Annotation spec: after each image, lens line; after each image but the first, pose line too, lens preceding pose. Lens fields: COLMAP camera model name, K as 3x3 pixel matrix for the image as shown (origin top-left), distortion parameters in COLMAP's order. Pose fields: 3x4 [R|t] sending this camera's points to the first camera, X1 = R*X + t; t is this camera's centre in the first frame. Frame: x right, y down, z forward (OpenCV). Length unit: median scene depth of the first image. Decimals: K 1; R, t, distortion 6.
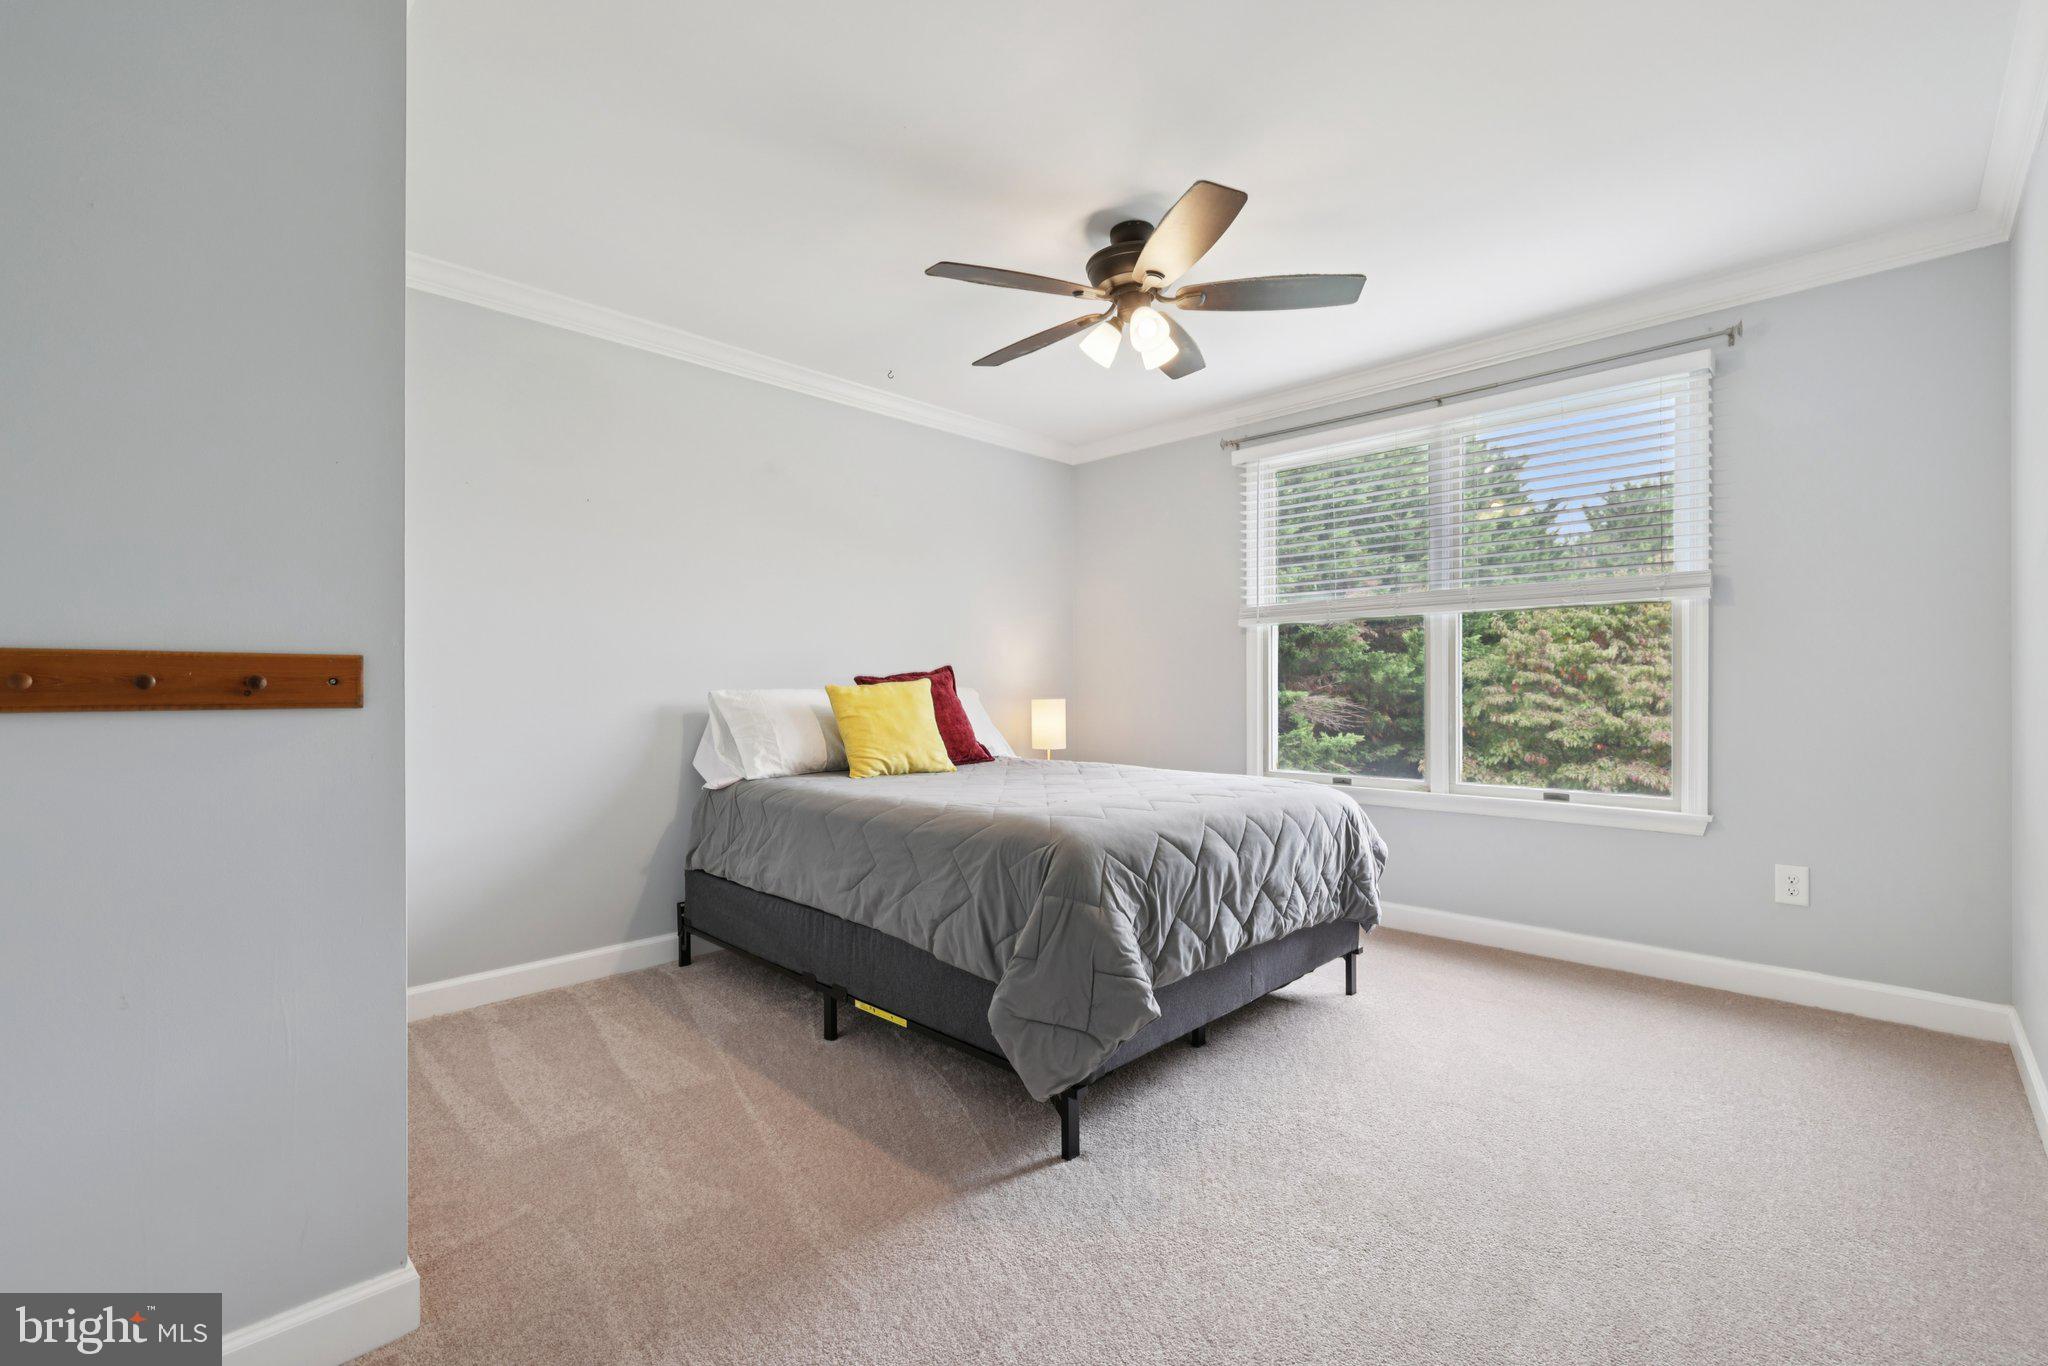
lens RADIAL K [[865.1, 0, 1023.3], [0, 865.1, 691.3], [0, 0, 1]] dist [0.000457, -0.000228]
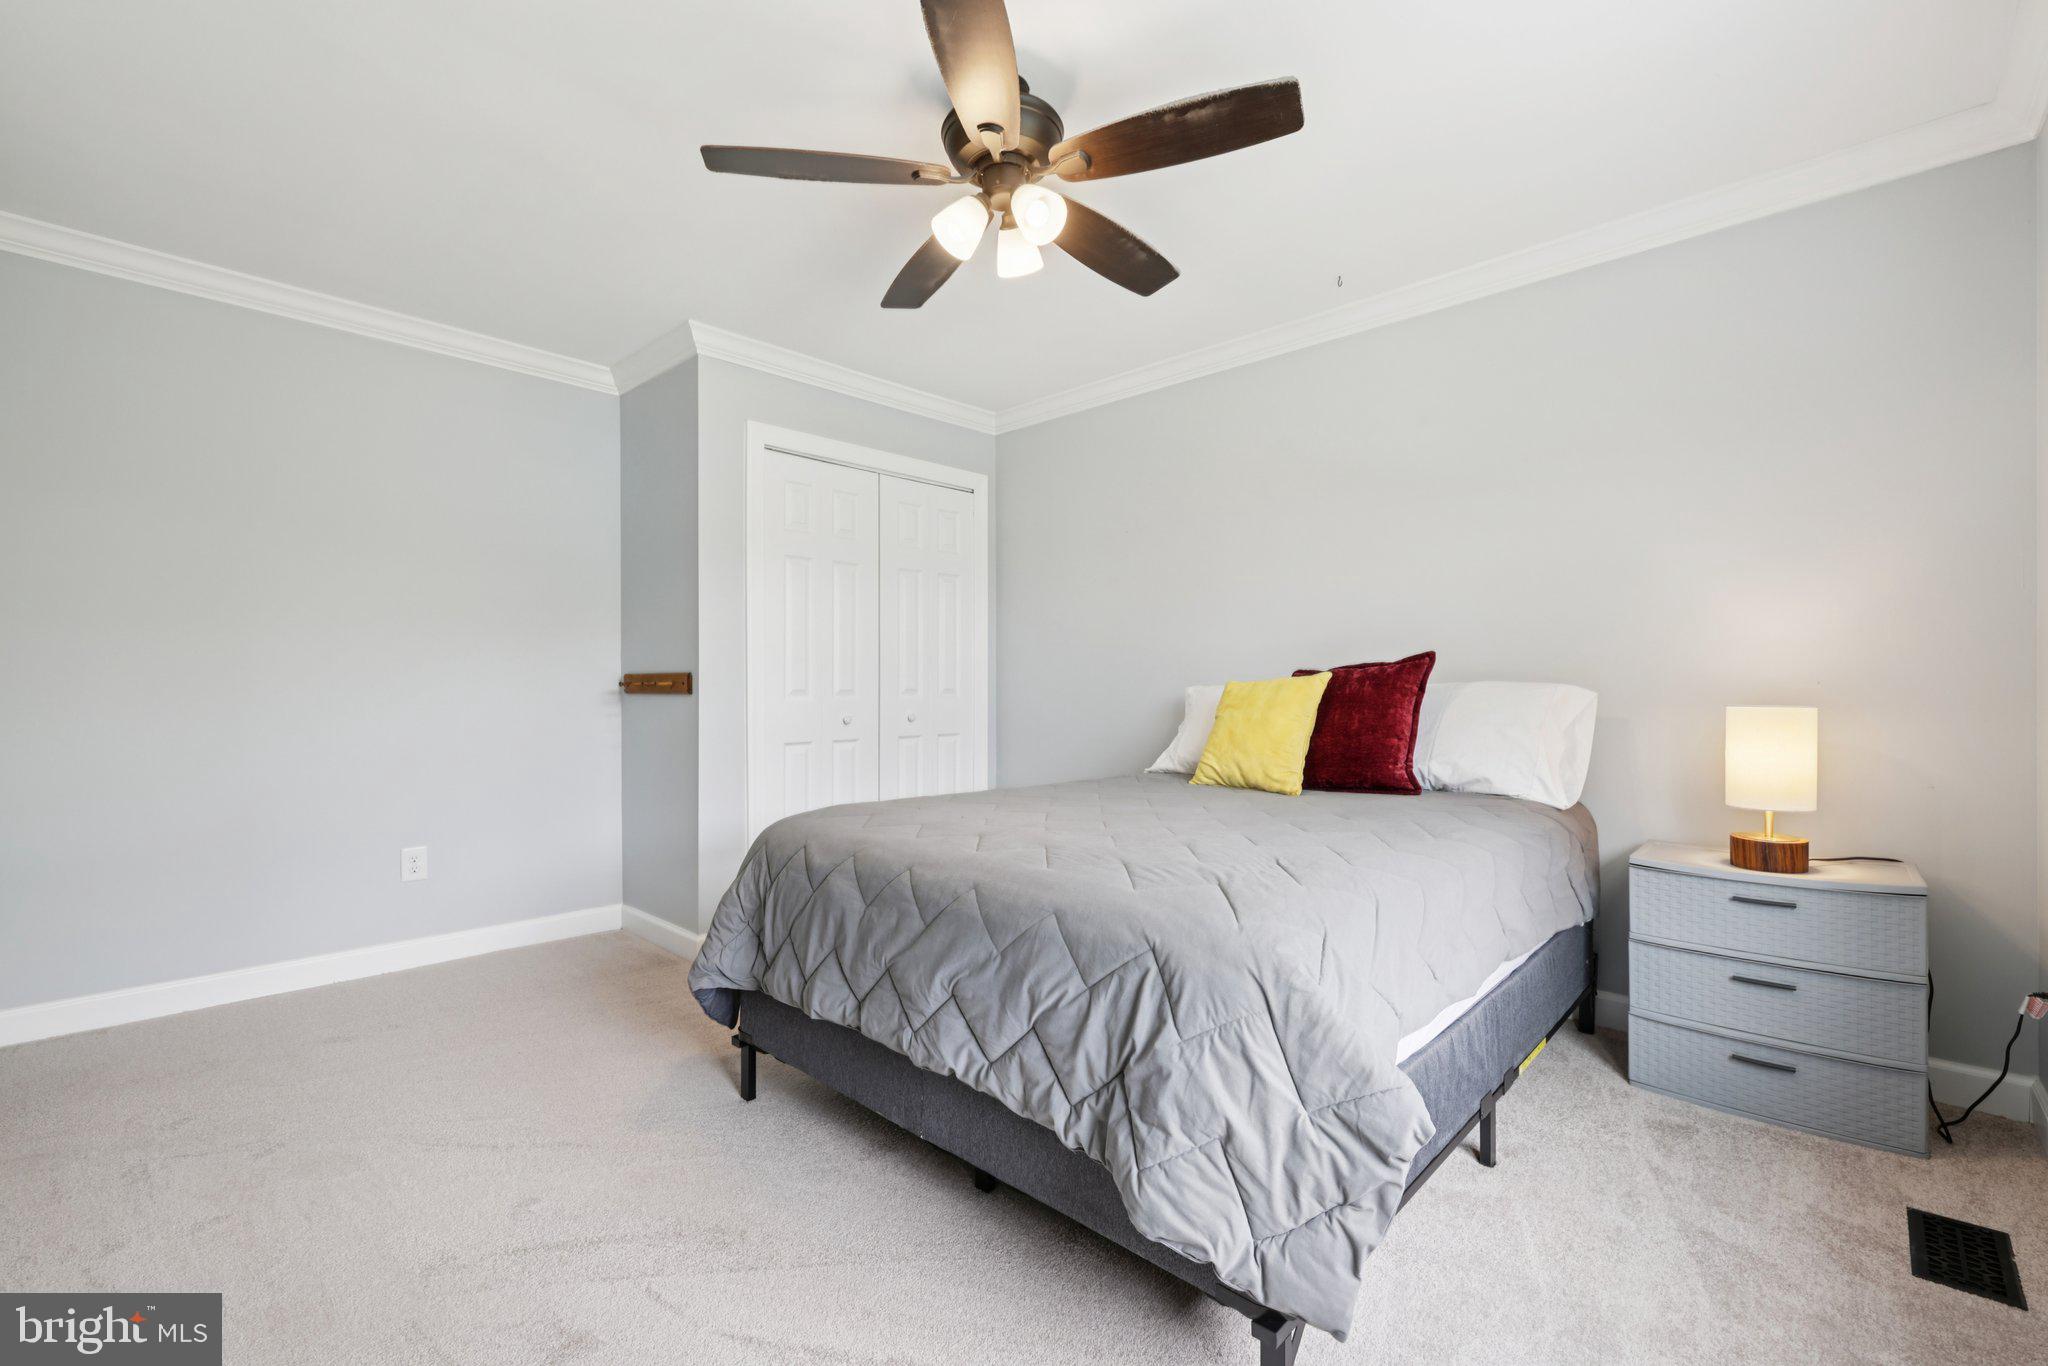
lens RADIAL K [[865.1, 0, 1023.7], [0, 865.1, 680.6], [0, 0, 1]] dist [0.000457, -0.000228]
pose [[0.013096, -0.010077, -0.999863, 0.733823], [-0.003411, 0.999943, -0.010123, 0.001721], [0.999908, 0.003543, 0.013061, 0.833861]]
